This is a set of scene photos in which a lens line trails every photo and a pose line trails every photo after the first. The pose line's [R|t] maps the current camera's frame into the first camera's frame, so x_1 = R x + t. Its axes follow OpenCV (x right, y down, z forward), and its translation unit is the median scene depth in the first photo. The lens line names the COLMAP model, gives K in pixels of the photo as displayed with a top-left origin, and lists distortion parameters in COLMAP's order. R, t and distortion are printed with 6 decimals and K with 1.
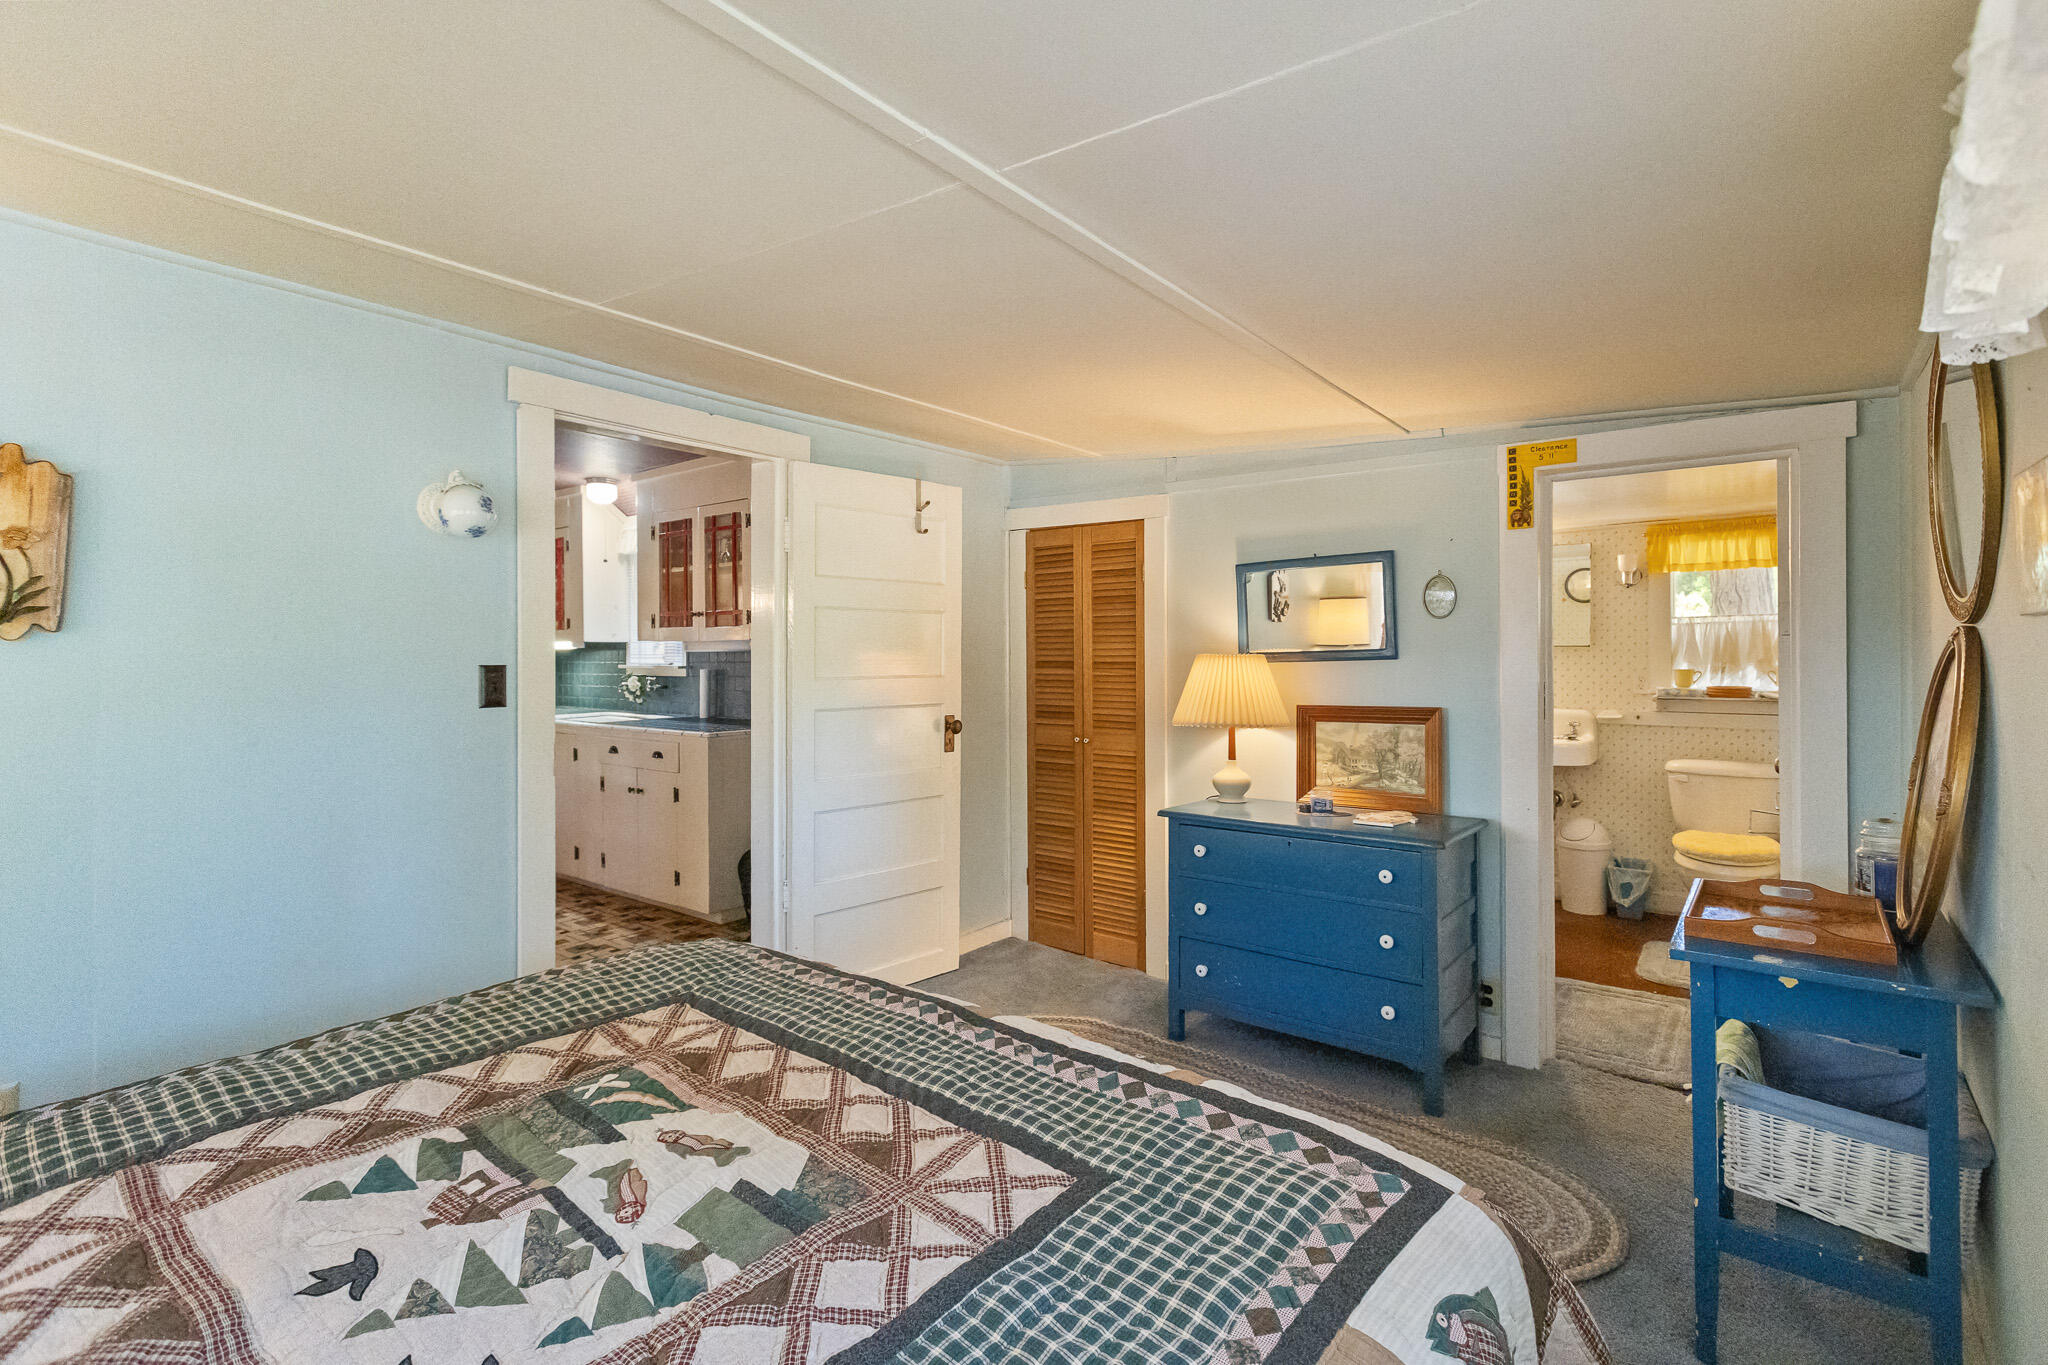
lens RADIAL K [[928.6, 0, 1025.1], [0, 928.6, 661.6], [0, 0, 1]] dist [0.001762, 0.002204]
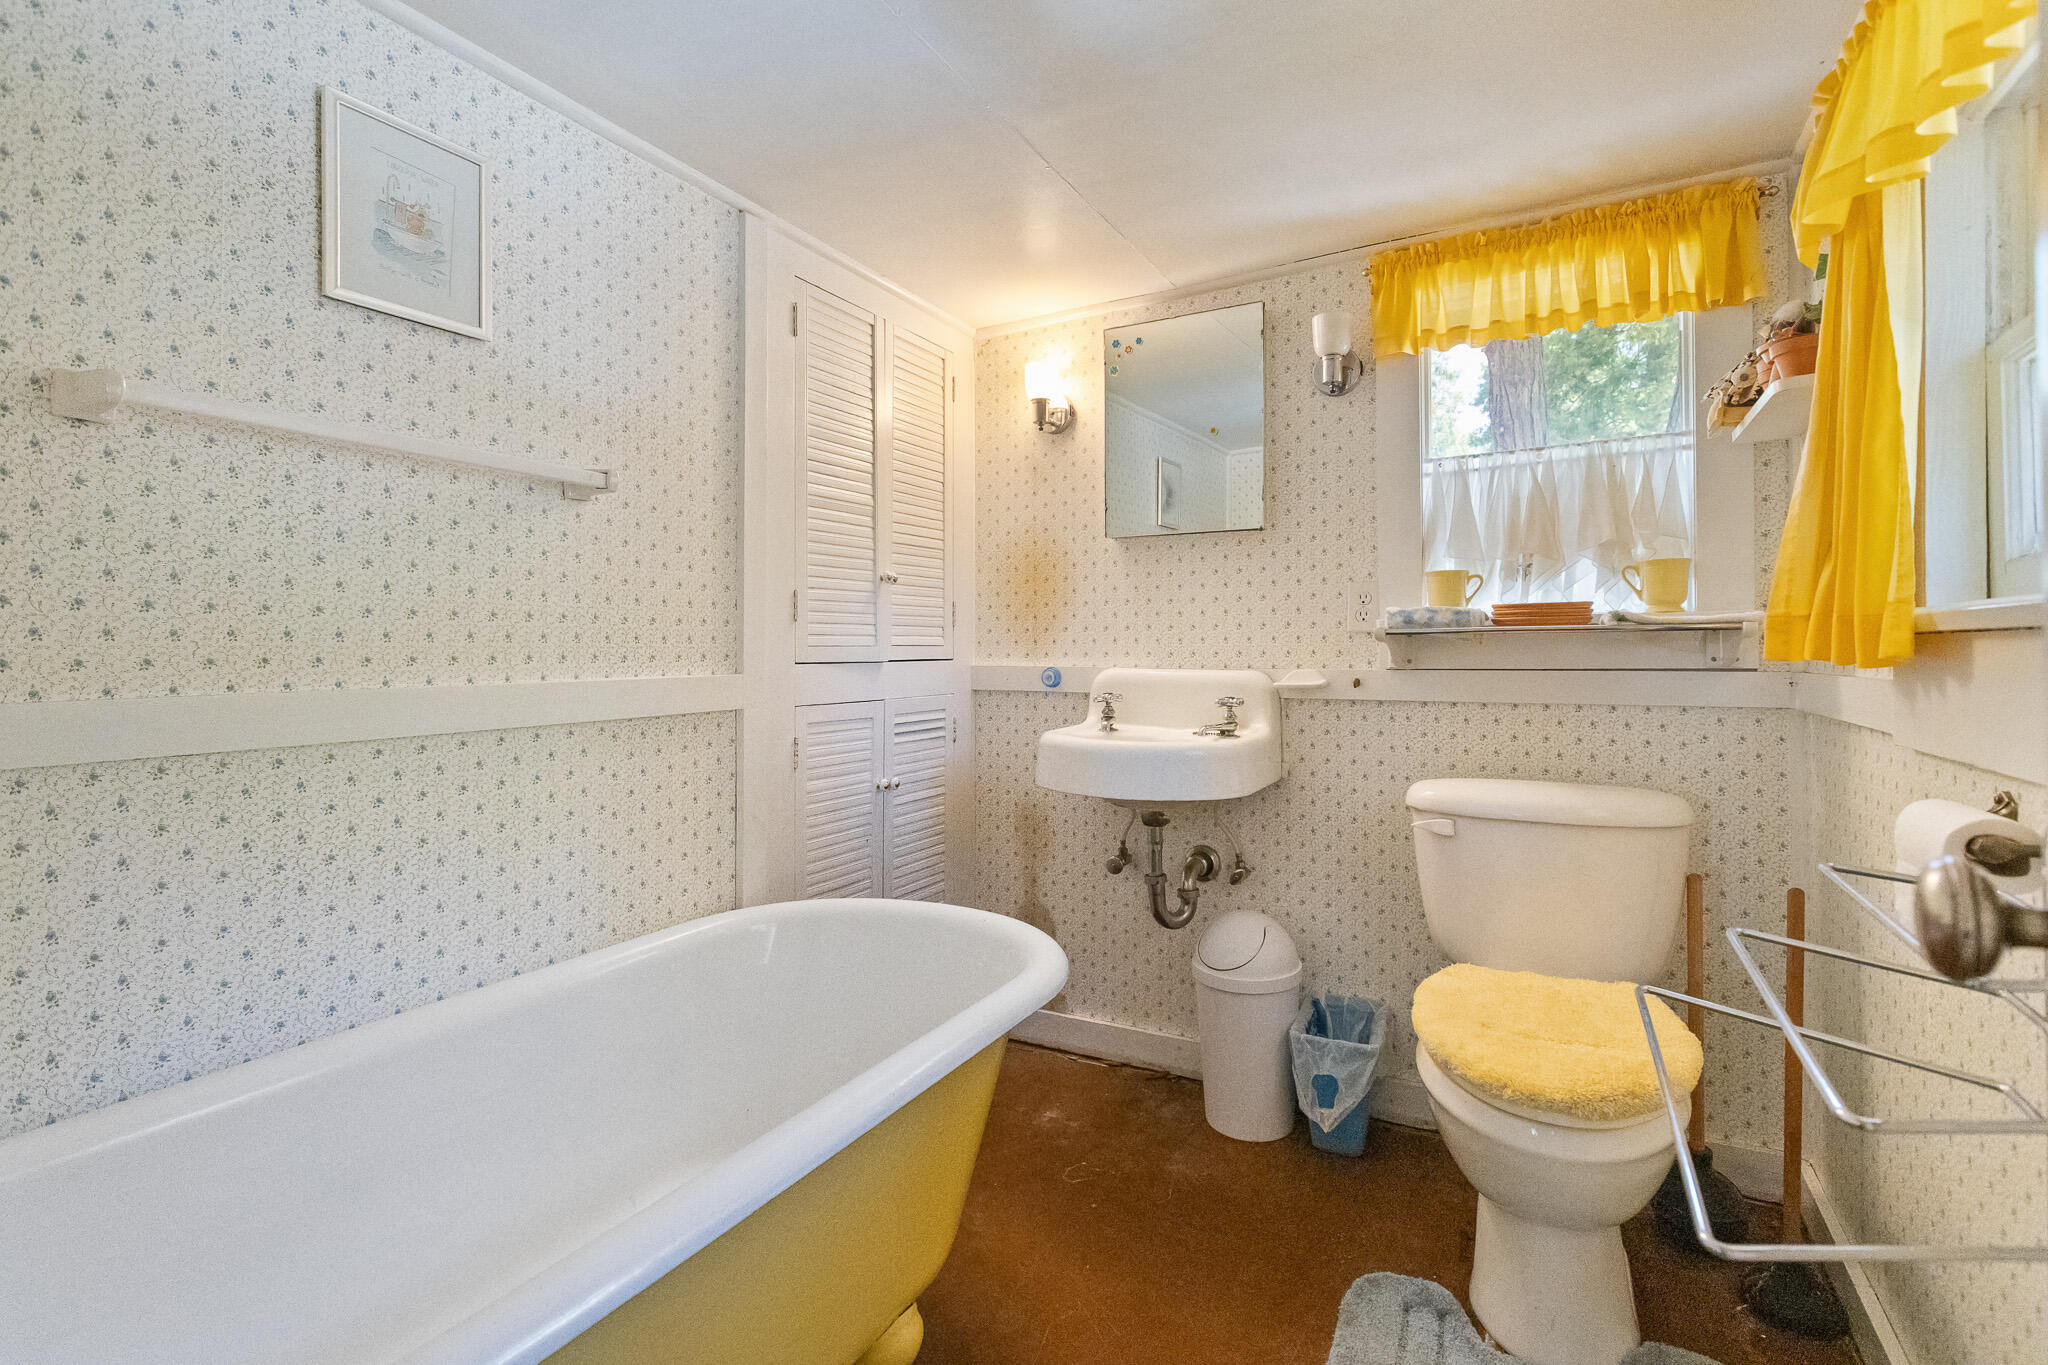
lens RADIAL K [[928.6, 0, 1035.3], [0, 928.6, 664.9], [0, 0, 1]] dist [0.001762, 0.002204]
pose [[0.984867, -0.008277, 0.173115, 0.443275], [0.008188, 0.999966, 0.001227, 0.050998], [-0.173119, 0.000209, 0.984901, 0.605352]]
